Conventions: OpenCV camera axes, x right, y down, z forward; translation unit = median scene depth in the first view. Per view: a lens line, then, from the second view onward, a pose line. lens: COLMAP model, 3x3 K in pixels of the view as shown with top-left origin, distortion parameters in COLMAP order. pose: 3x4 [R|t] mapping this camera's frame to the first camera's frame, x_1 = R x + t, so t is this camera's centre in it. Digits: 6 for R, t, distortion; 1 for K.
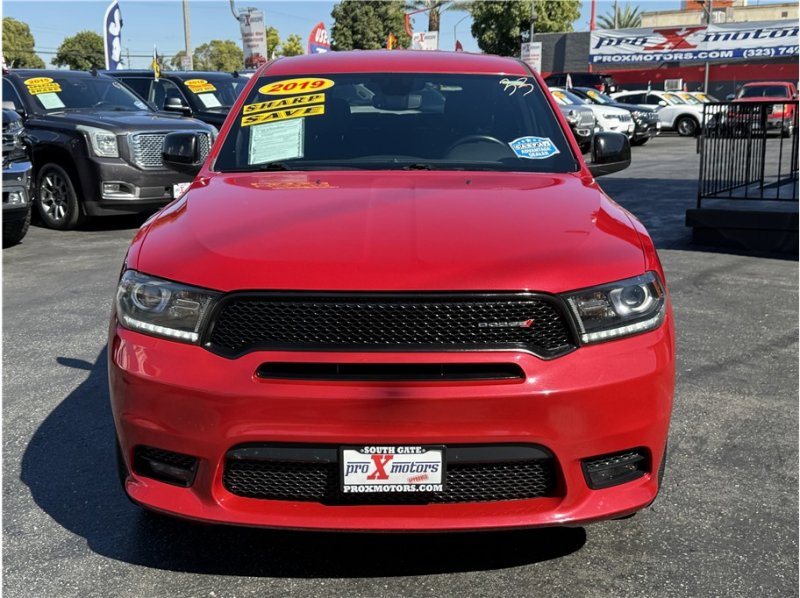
lens RADIAL K [[964.5, 0, 399.3], [0, 964.5, 291.2], [0, 0, 1]] dist [0.081290, 0.000000]
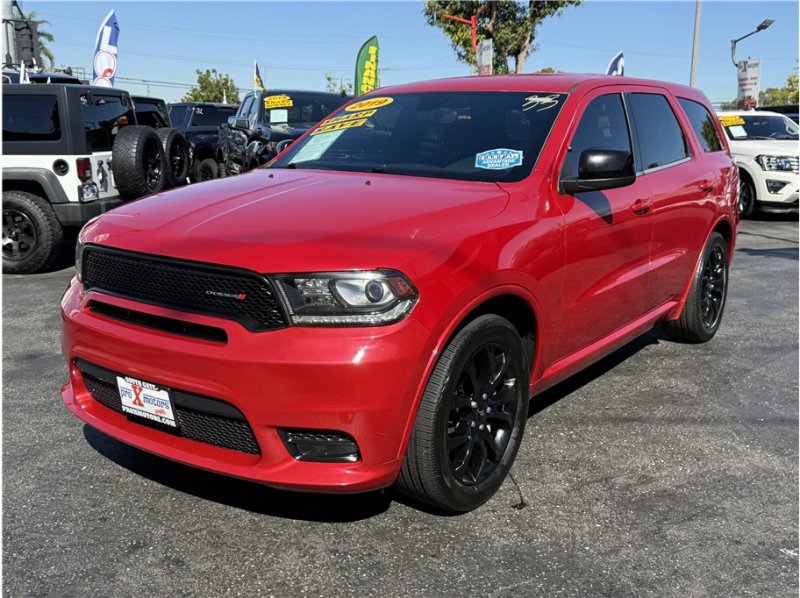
lens RADIAL K [[804.5, 0, 386.5], [0, 804.5, 298.5], [0, 0, 1]] dist [0.016438, 0.000000]
pose [[0.805050, 0.133561, -0.577975, 0.516549], [-0.134183, 0.990071, 0.041889, -0.017807], [0.577831, 0.043831, 0.814979, 0.210800]]
